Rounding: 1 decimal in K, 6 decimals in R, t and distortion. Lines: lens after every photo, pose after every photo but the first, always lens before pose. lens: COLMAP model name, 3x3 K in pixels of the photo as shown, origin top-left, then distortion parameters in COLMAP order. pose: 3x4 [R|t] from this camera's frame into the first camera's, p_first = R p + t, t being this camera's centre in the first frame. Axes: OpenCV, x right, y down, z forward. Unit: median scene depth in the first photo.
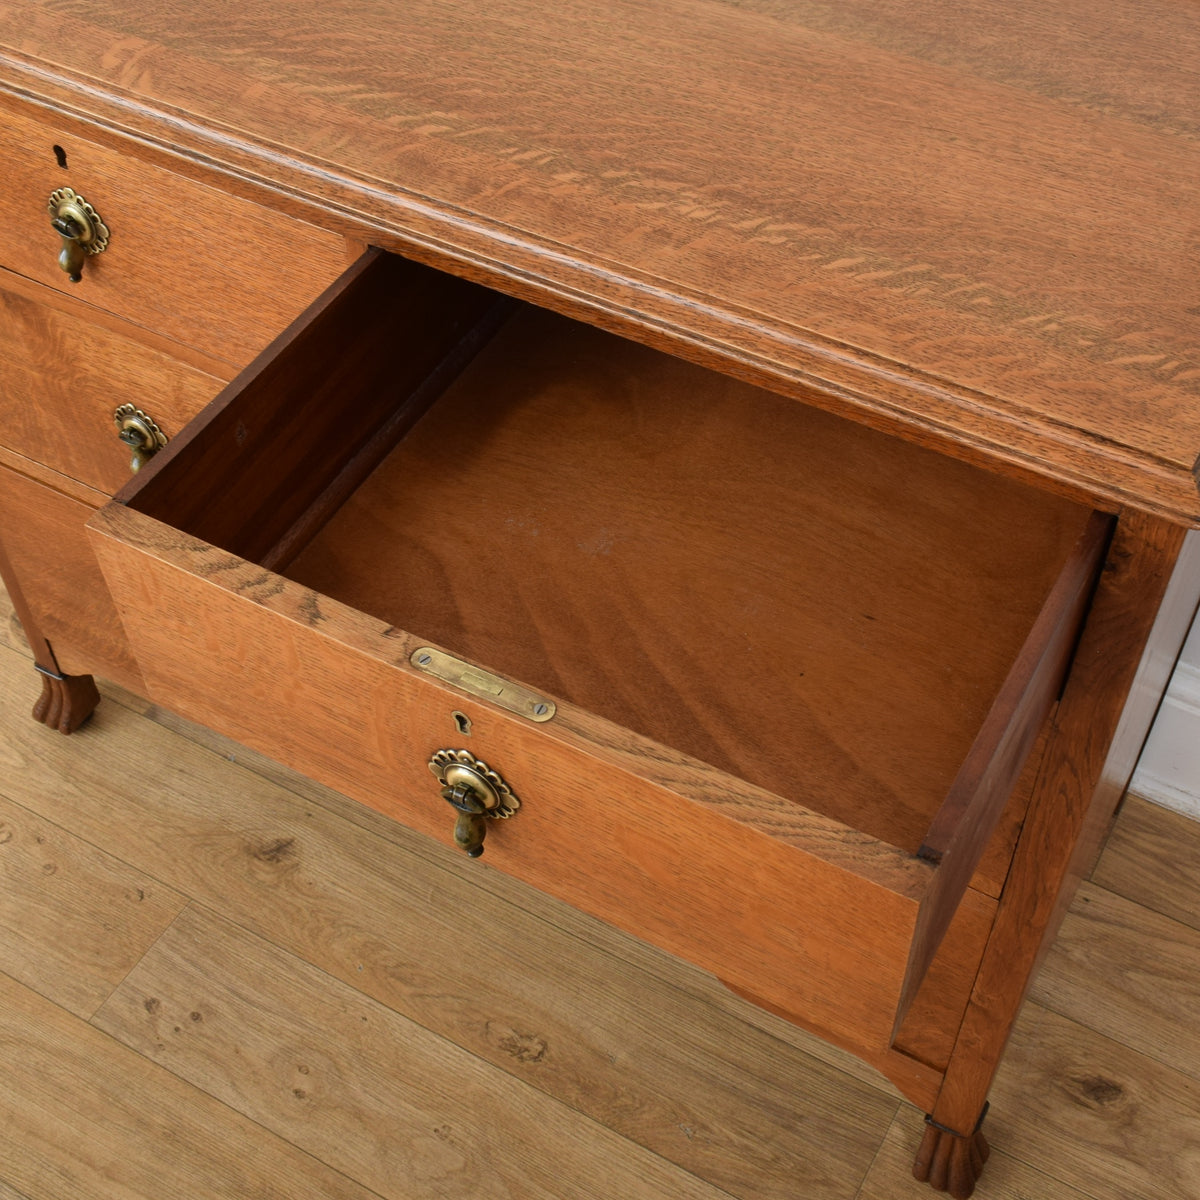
lens RADIAL K [[1668.2, 0, 638.6], [0, 1668.2, 559.2], [0, 0, 1]] dist [-0.014230, 0.000000]
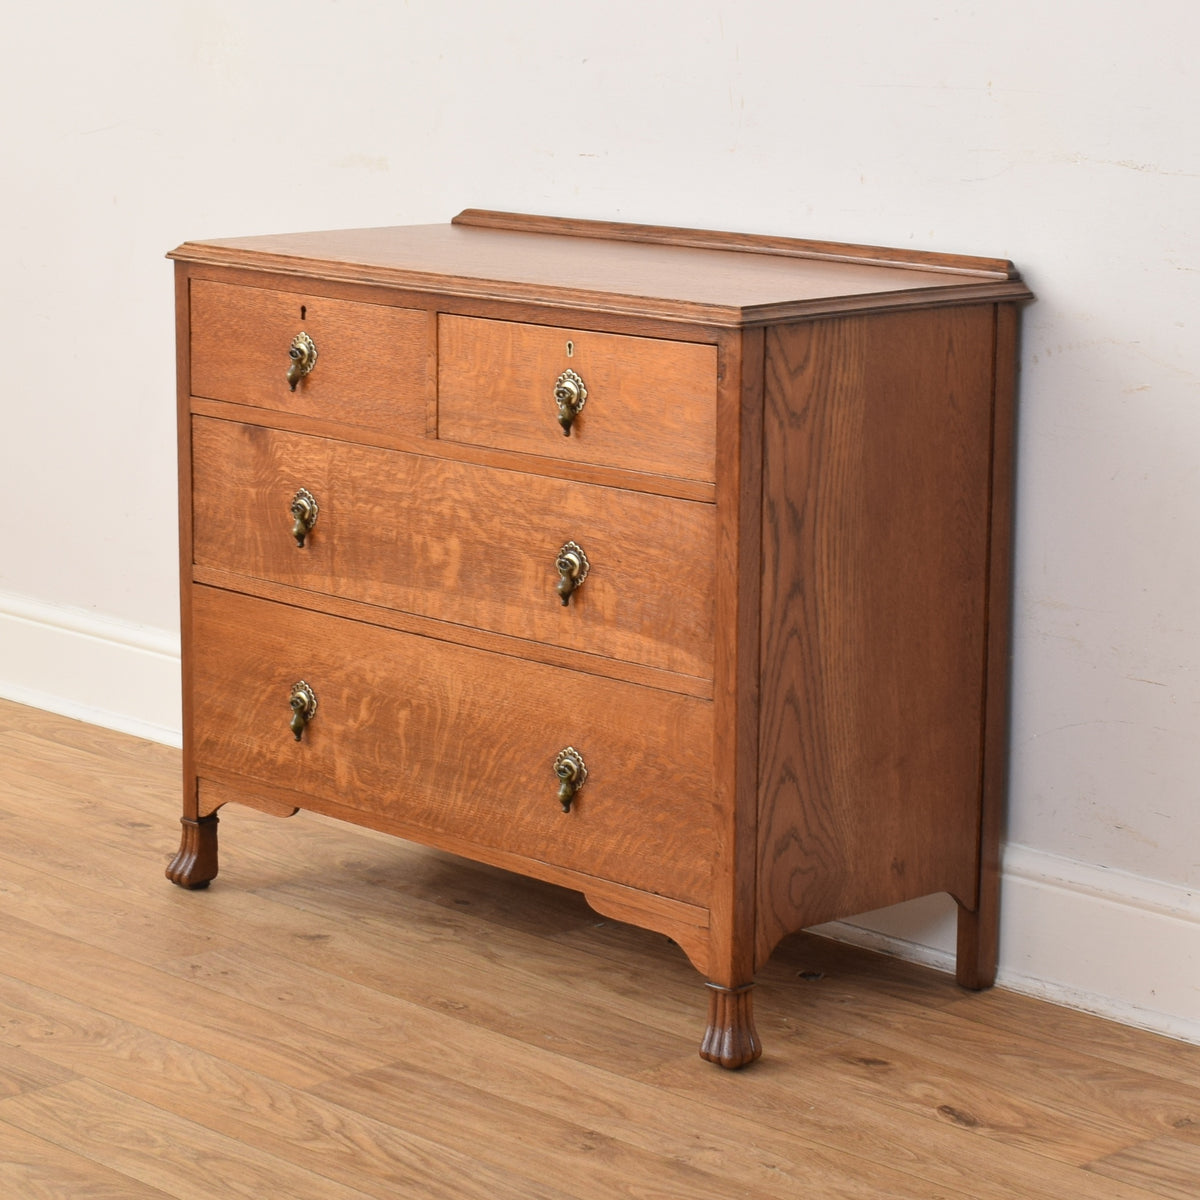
lens RADIAL K [[3232.0, 0, 606.5], [0, 3232.0, 596.3], [0, 0, 1]] dist [-0.057990, 0.000000]
pose [[0.958571, 0.061660, -0.278101, 0.969938], [-0.215676, 0.794863, -0.567166, 1.917037], [0.186080, 0.603648, 0.775231, -1.501359]]
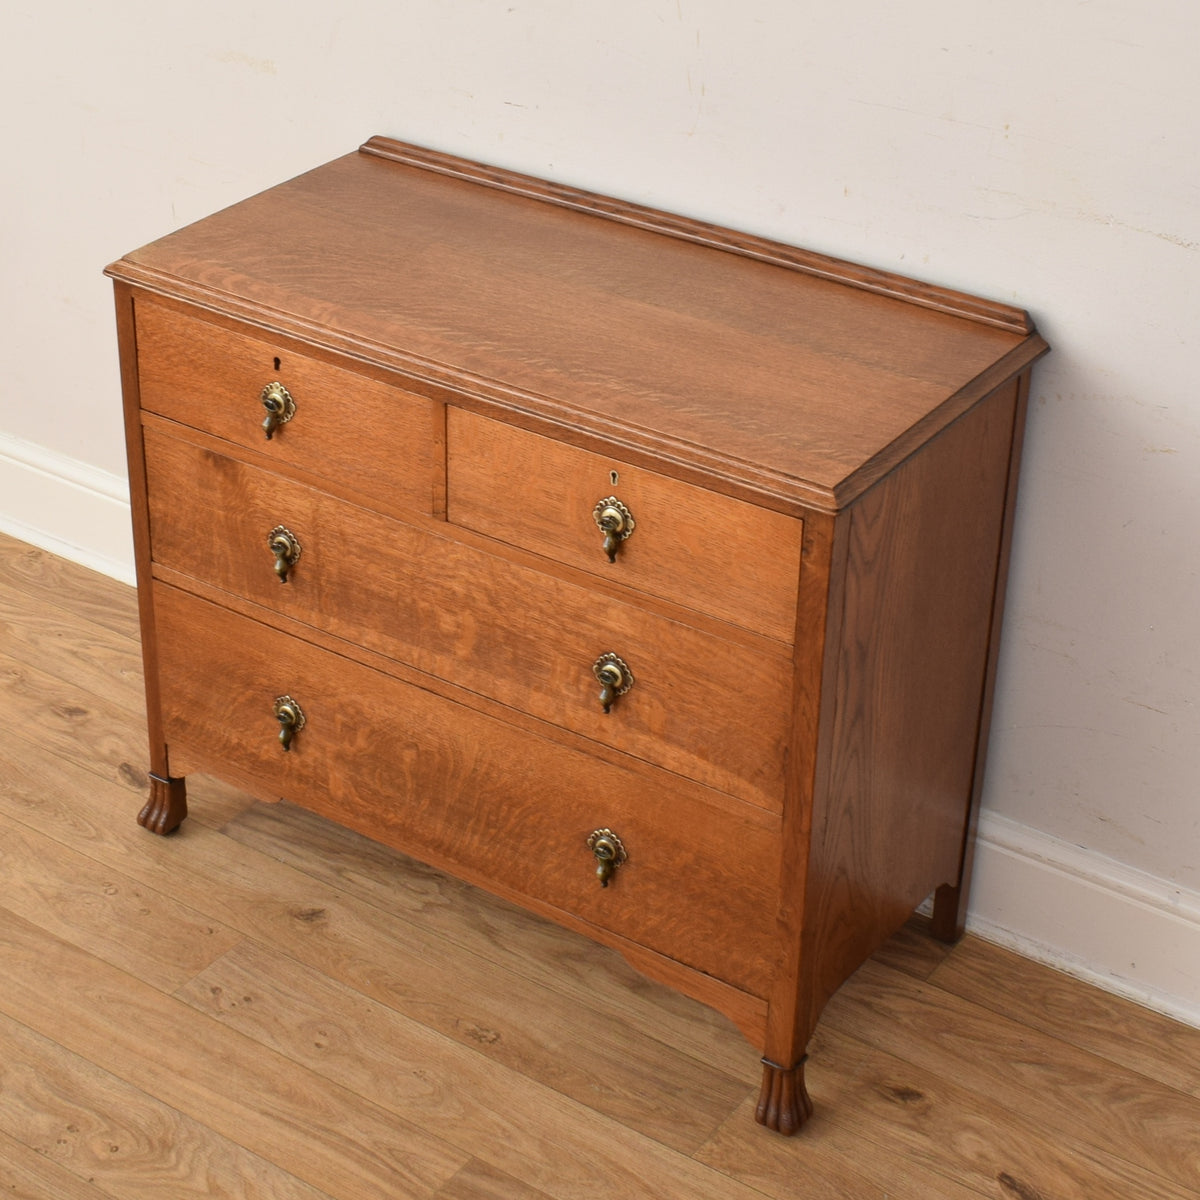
lens RADIAL K [[2389.7, 0, 489.5], [0, 2389.7, 499.2], [0, 0, 1]] dist [-0.018561, 0.000000]
pose [[0.992373, 0.058716, -0.108388, 0.162012], [-0.091312, 0.940819, -0.326376, 0.684746], [0.082810, 0.333784, 0.939005, -1.295795]]
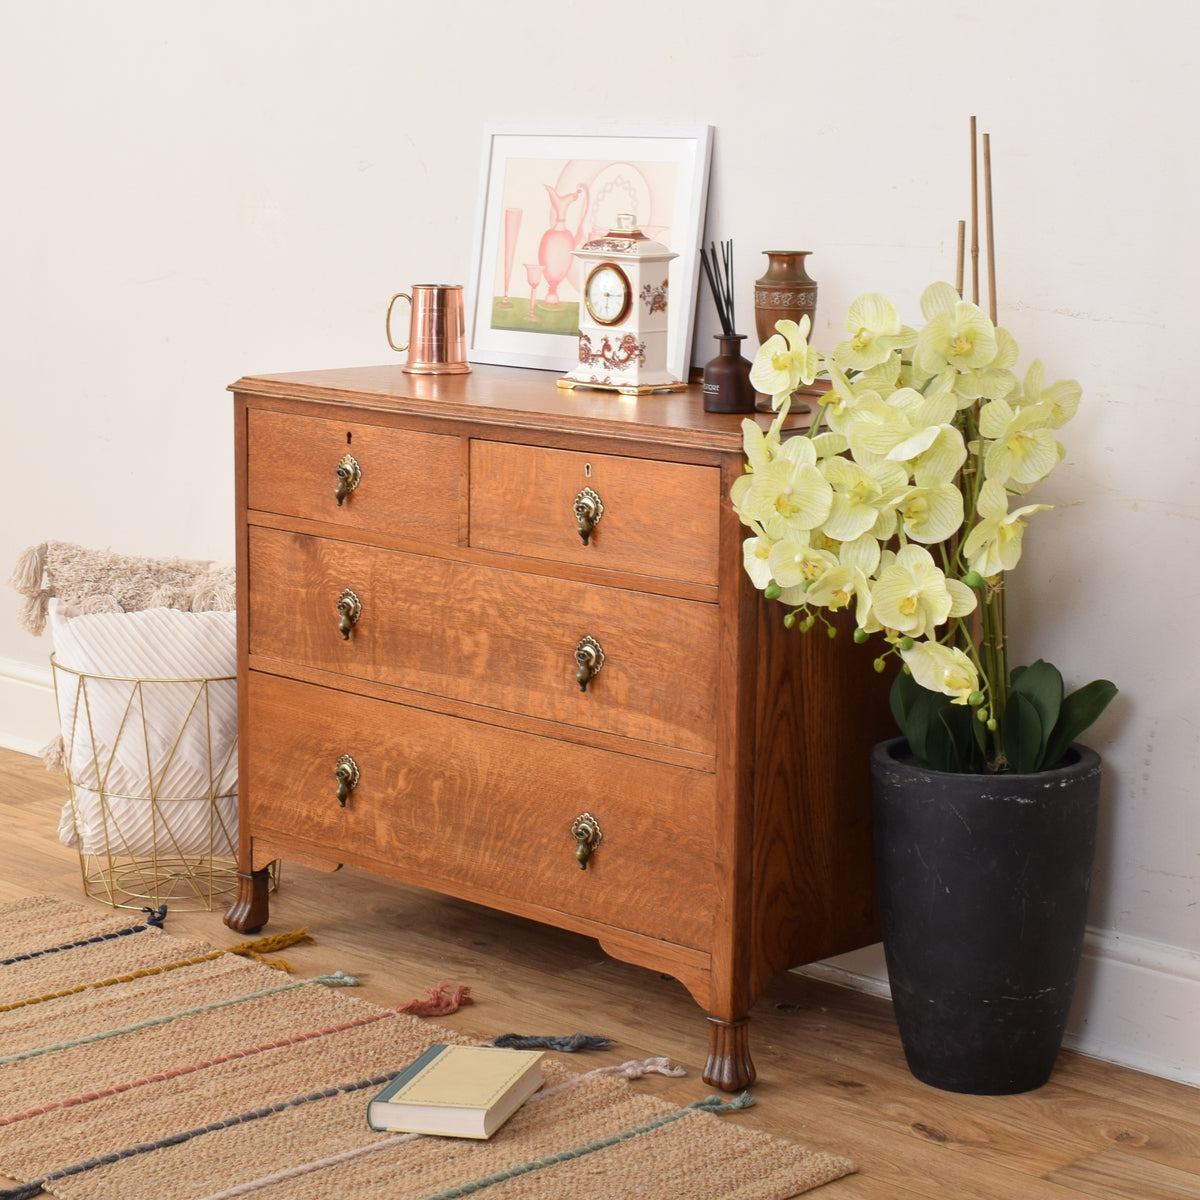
lens RADIAL K [[2675.2, 0, 596.9], [0, 2675.2, 608.3], [0, 0, 1]] dist [-0.045151, 0.000000]
pose [[0.966943, 0.054041, -0.249202, 0.815153], [-0.195819, 0.783347, -0.589934, 1.851087], [0.163331, 0.619230, 0.768034, -1.436166]]
